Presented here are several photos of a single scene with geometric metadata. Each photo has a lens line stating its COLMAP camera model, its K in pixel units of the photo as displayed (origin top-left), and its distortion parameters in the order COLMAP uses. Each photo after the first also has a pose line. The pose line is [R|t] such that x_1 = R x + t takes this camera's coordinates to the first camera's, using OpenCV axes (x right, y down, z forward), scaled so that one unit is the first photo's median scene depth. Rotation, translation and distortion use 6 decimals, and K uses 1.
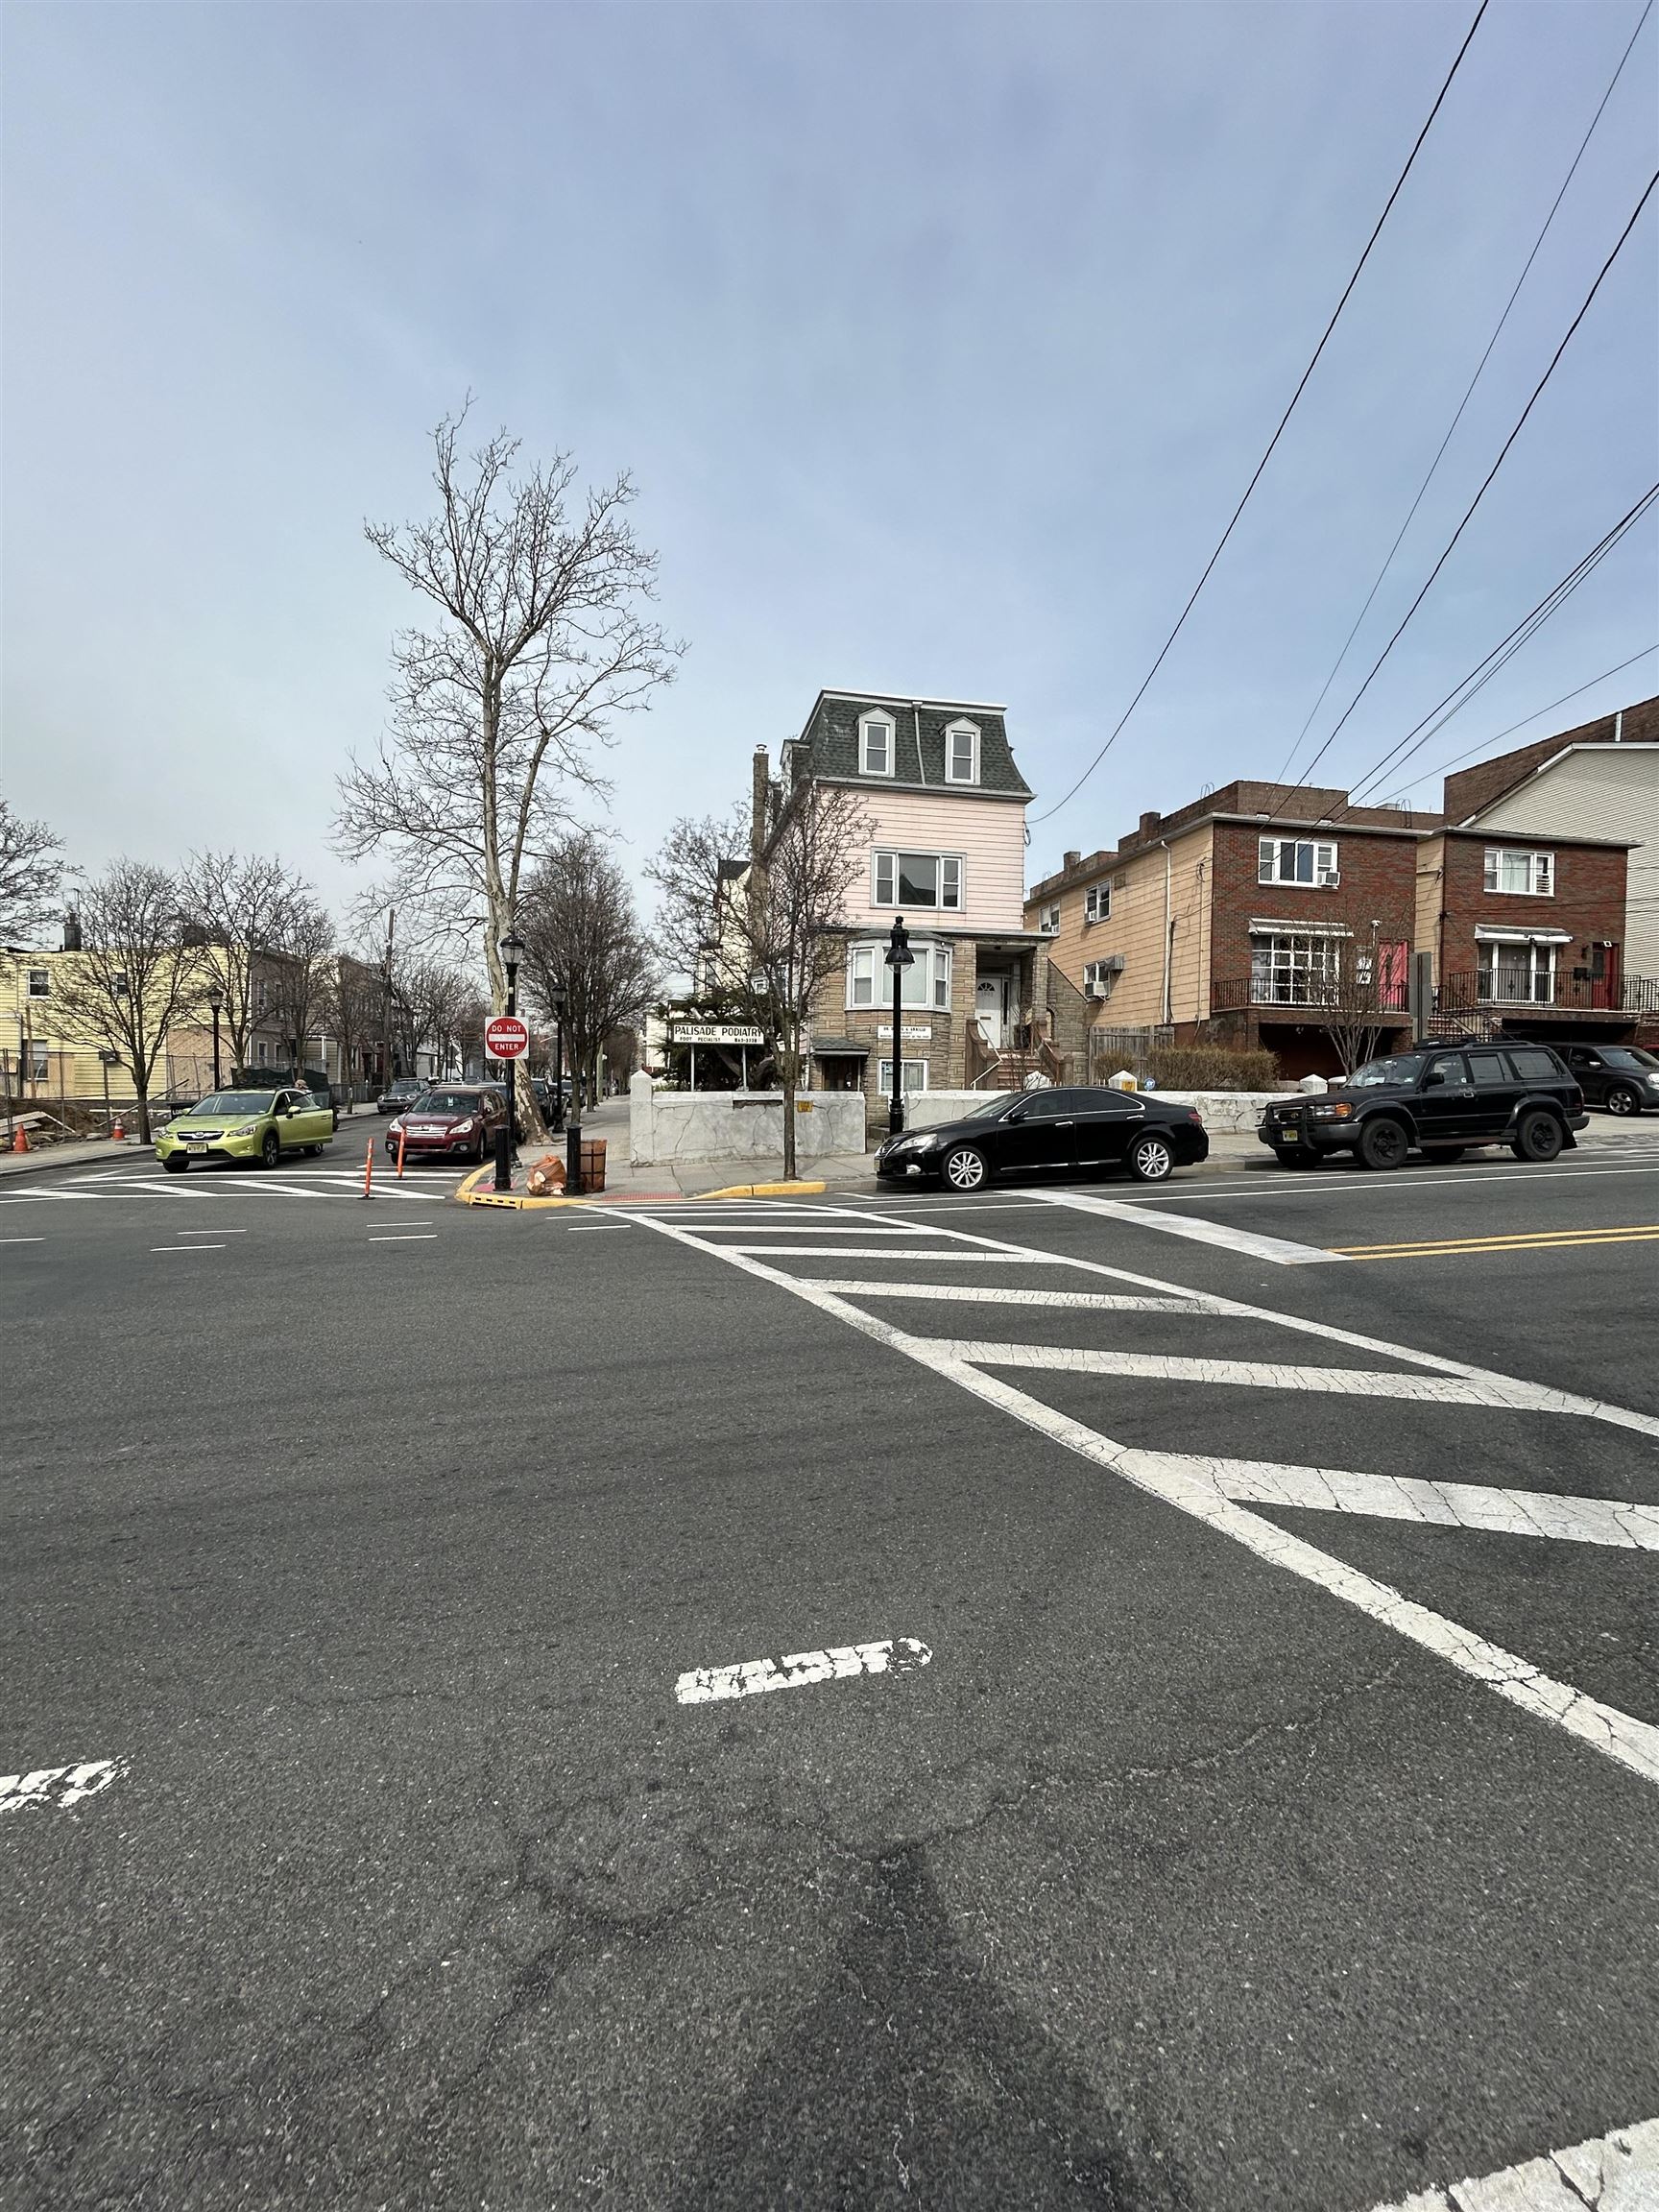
lens RADIAL K [[892.8, 0, 828.3], [0, 892.8, 1101.2], [0, 0, 1]] dist [0.008982, -0.000093]
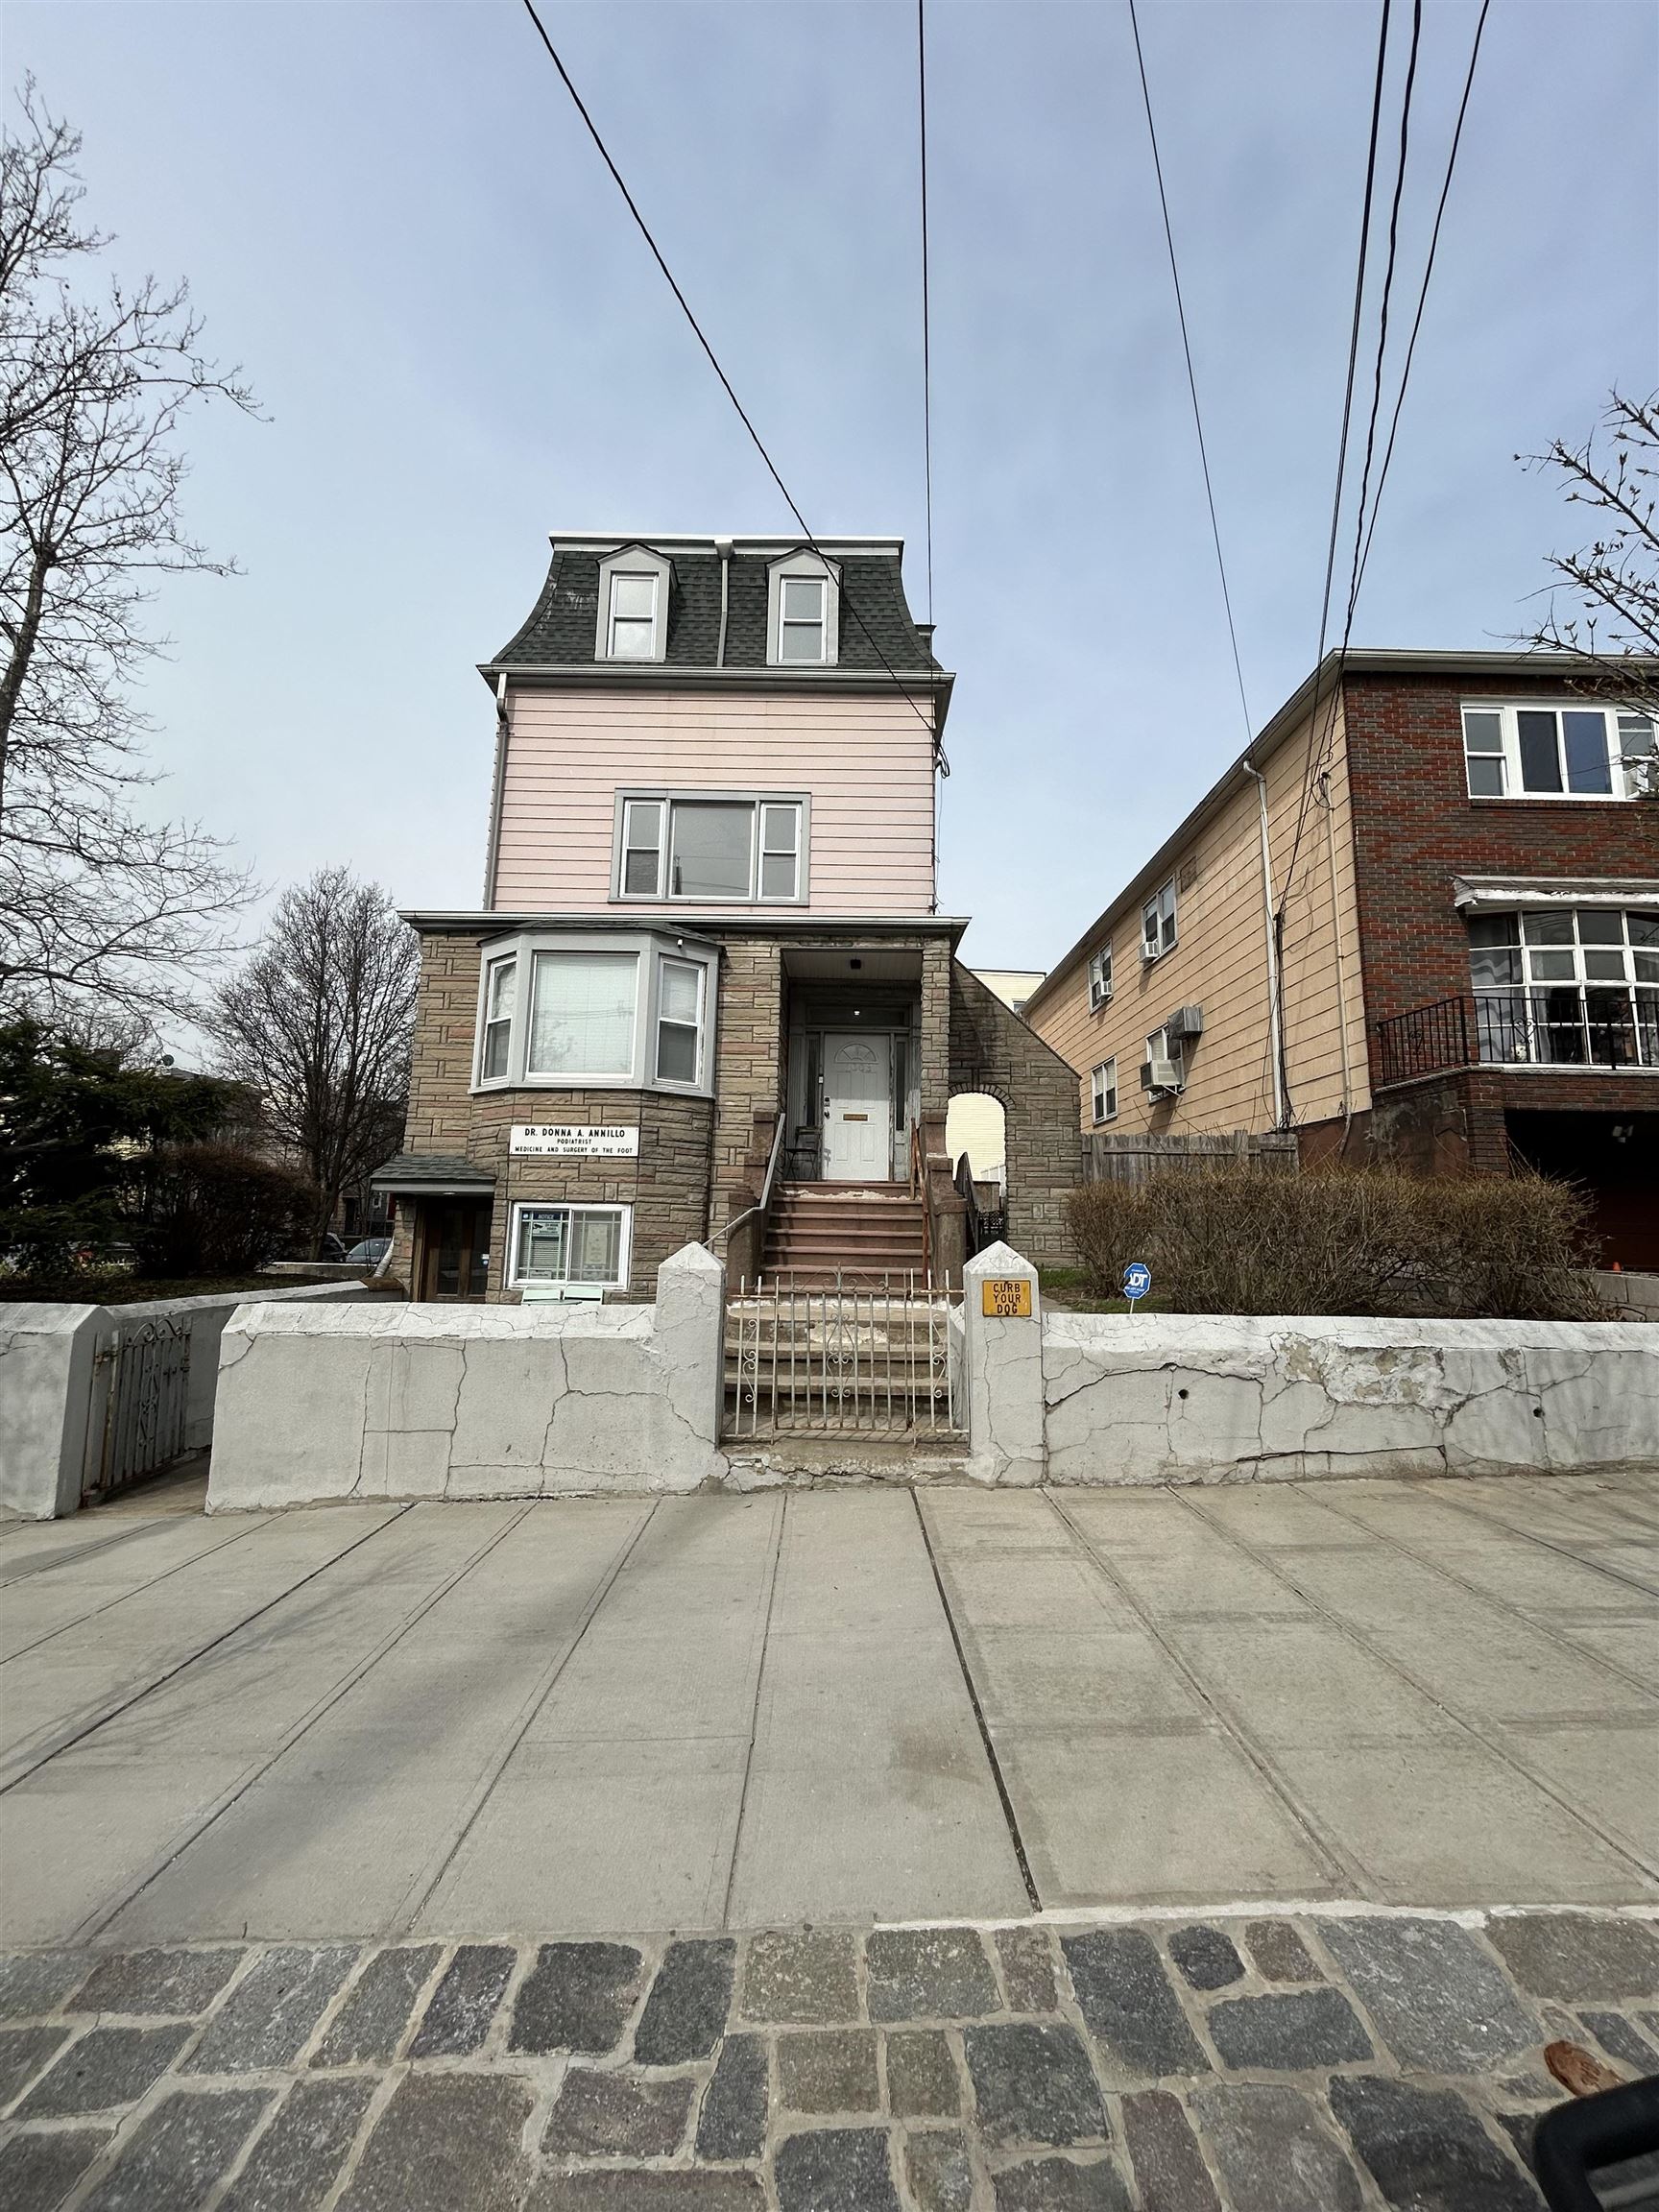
lens RADIAL K [[892.8, 0, 831.2], [0, 892.8, 1096.4], [0, 0, 1]] dist [0.008982, -0.000093]
pose [[0.979238, -0.022278, -0.201486, 0.326680], [-0.012019, 0.985814, -0.167413, -0.030252], [0.202357, 0.166359, 0.965078, 0.674649]]
